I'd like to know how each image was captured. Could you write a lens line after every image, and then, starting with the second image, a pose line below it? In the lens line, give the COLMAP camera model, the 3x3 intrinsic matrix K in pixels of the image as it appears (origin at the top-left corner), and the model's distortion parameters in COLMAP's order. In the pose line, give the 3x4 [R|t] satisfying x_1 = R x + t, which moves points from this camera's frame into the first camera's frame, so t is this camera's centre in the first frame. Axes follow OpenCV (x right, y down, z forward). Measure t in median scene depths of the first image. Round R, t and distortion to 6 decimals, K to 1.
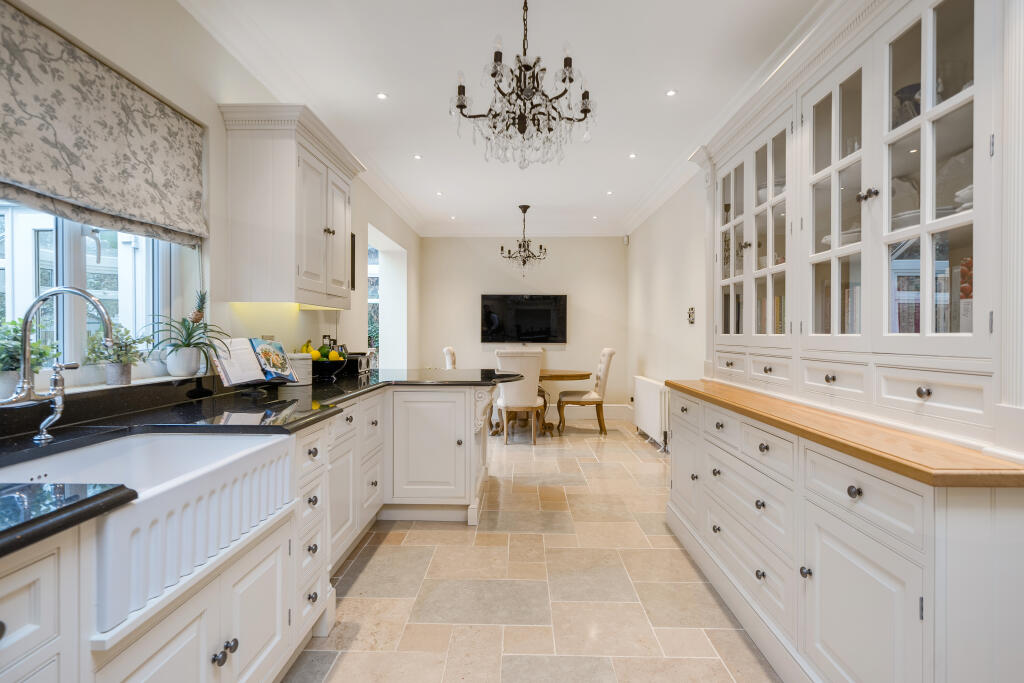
lens RADIAL K [[535.5, 0, 506.9], [0, 535.5, 335.6], [0, 0, 1]] dist [-0.001799, 0.001695]
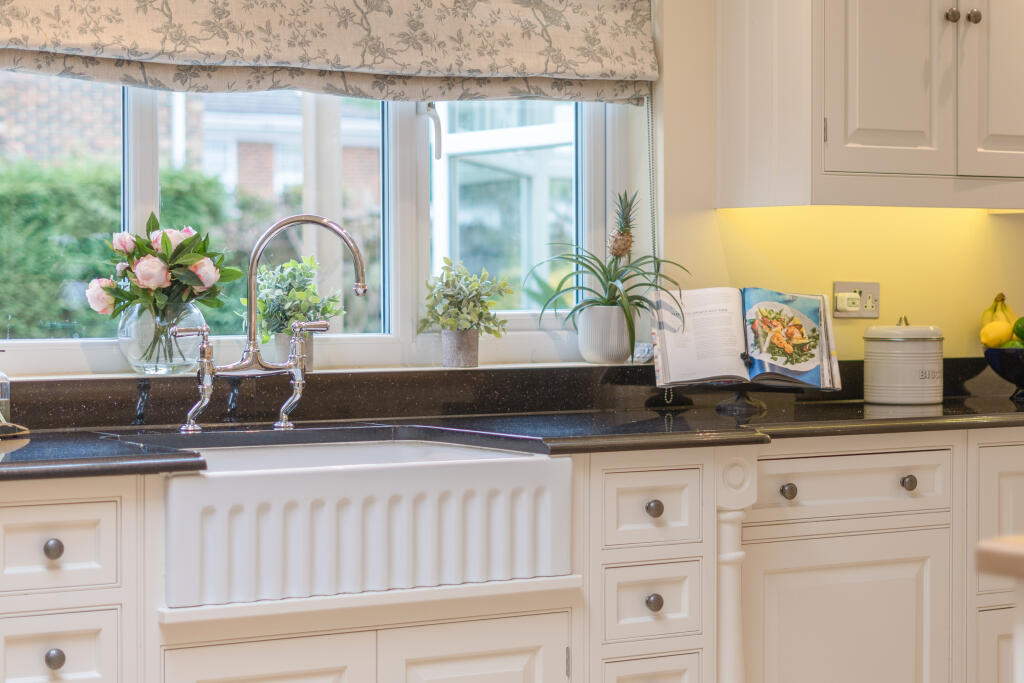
lens RADIAL K [[2250.8, 0, 510.1], [0, 2250.8, 339.4], [0, 0, 1]] dist [-0.035287, 0.000000]
pose [[0.559616, 0.016740, -0.828583, 1.163348], [0.002719, 0.999754, 0.022034, 0.007127], [0.828747, -0.014584, 0.559433, -0.277374]]
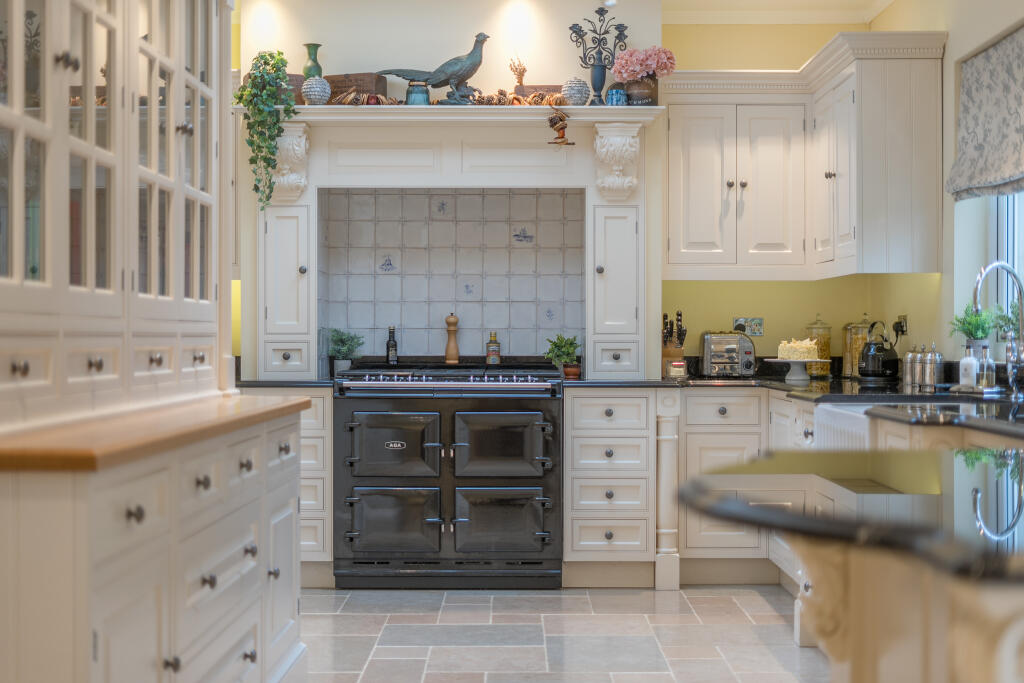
lens RADIAL K [[1493.1, 0, 509.7], [0, 1493.1, 336.3], [0, 0, 1]] dist [-0.017840, 0.000000]
pose [[-0.999619, -0.001361, -0.027559, 0.180912], [-0.001360, 0.999999, -0.000077, 0.042478], [0.027559, -0.000040, -0.999620, 2.571473]]
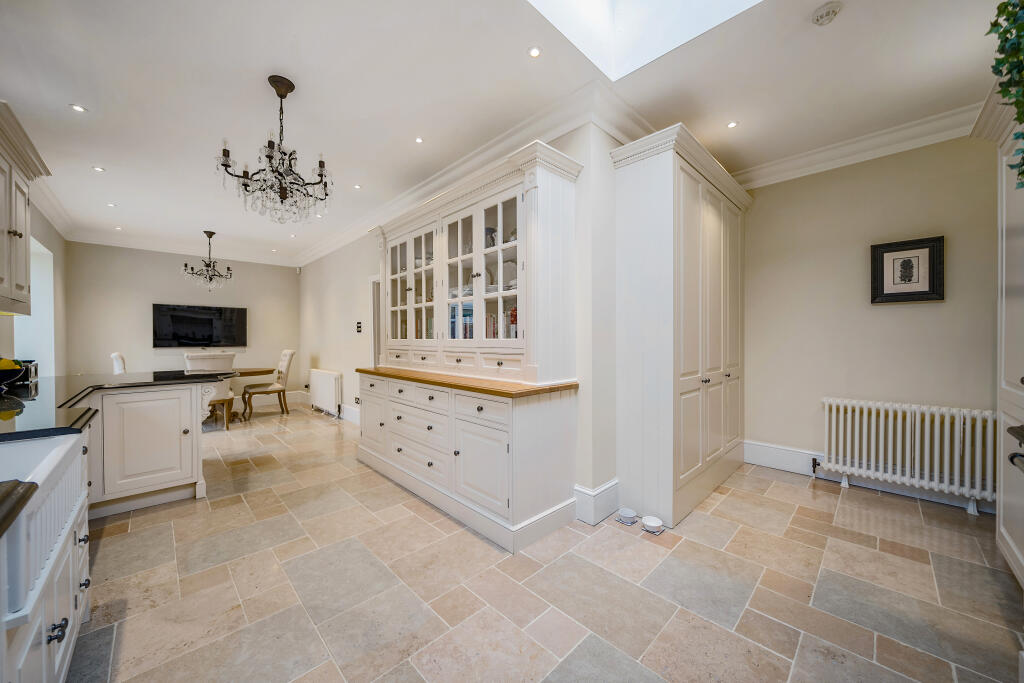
lens RADIAL K [[367.1, 0, 507.6], [0, 367.1, 340.0], [0, 0, 1]] dist [-0.009220, 0.000328]
pose [[0.698696, -0.007749, 0.715376, -0.243942], [0.007010, 0.999967, 0.003985, -0.002206], [-0.715384, 0.002230, 0.698728, -0.107855]]
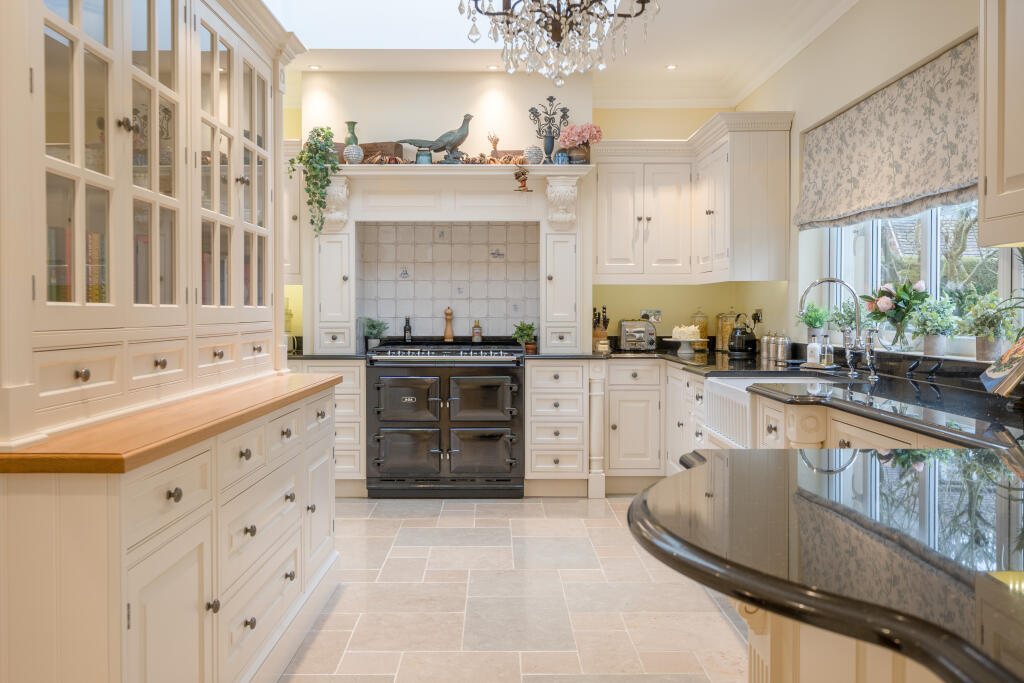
lens RADIAL K [[926.7, 0, 491.0], [0, 926.7, 325.1], [0, 0, 1]] dist [0.000436, 0.007904]
pose [[-0.999652, 0.000035, -0.026395, 0.160776], [-0.000381, 0.999876, 0.015756, 0.004164], [0.026392, 0.015761, -0.999527, 2.283474]]
